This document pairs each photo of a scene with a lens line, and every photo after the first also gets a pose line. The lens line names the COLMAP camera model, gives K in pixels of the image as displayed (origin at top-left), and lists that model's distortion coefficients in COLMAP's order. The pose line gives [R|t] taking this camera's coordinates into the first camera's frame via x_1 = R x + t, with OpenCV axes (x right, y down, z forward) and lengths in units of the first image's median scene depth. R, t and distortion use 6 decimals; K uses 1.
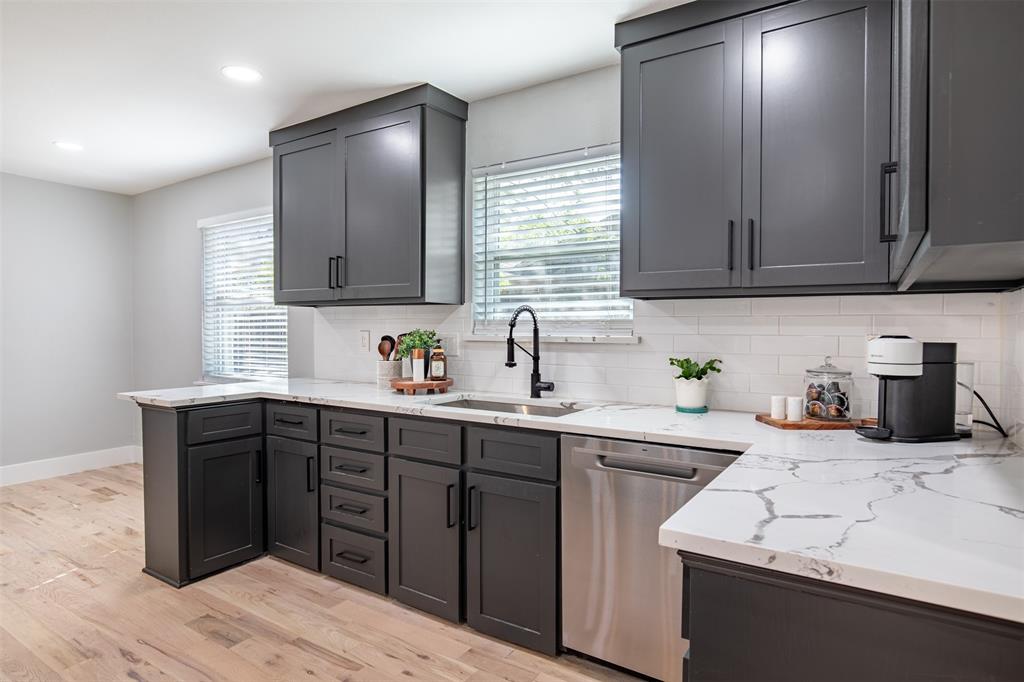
lens RADIAL K [[569.6, 0, 512.0], [0, 569.6, 341.0], [0, 0, 1]] dist [-0.000902, 0.000378]
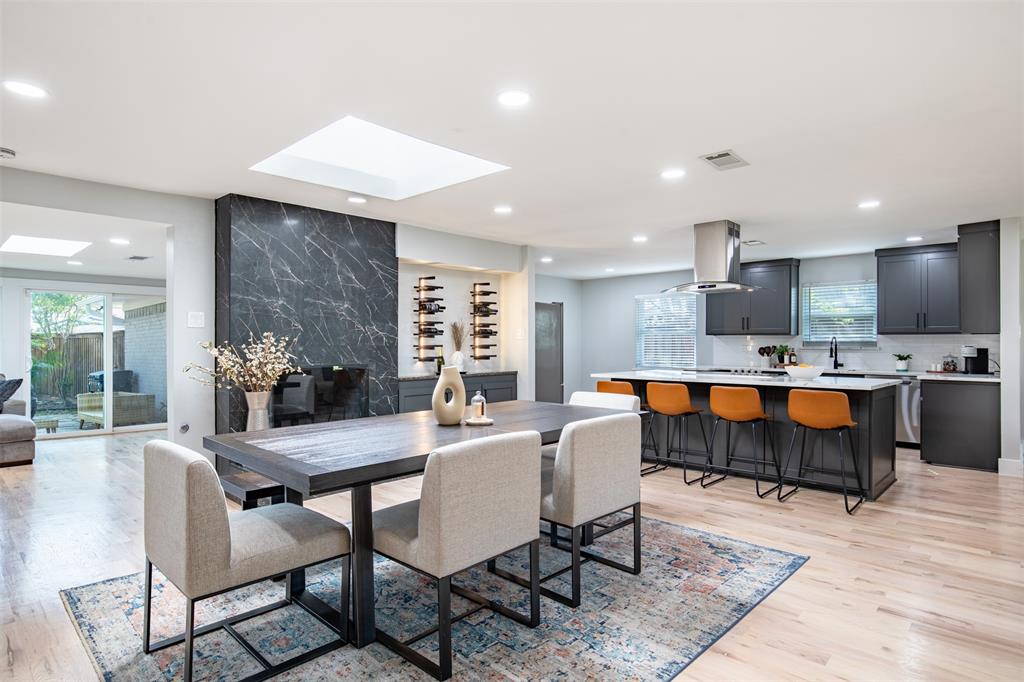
lens RADIAL K [[556.6, 0, 512.0], [0, 556.6, 341.0], [0, 0, 1]] dist [-0.014944, 0.000487]
pose [[0.983021, -0.000999, -0.183492, -1.206729], [-0.004045, 0.999624, -0.027115, 0.049416], [0.183451, 0.027397, 0.982647, -2.322511]]
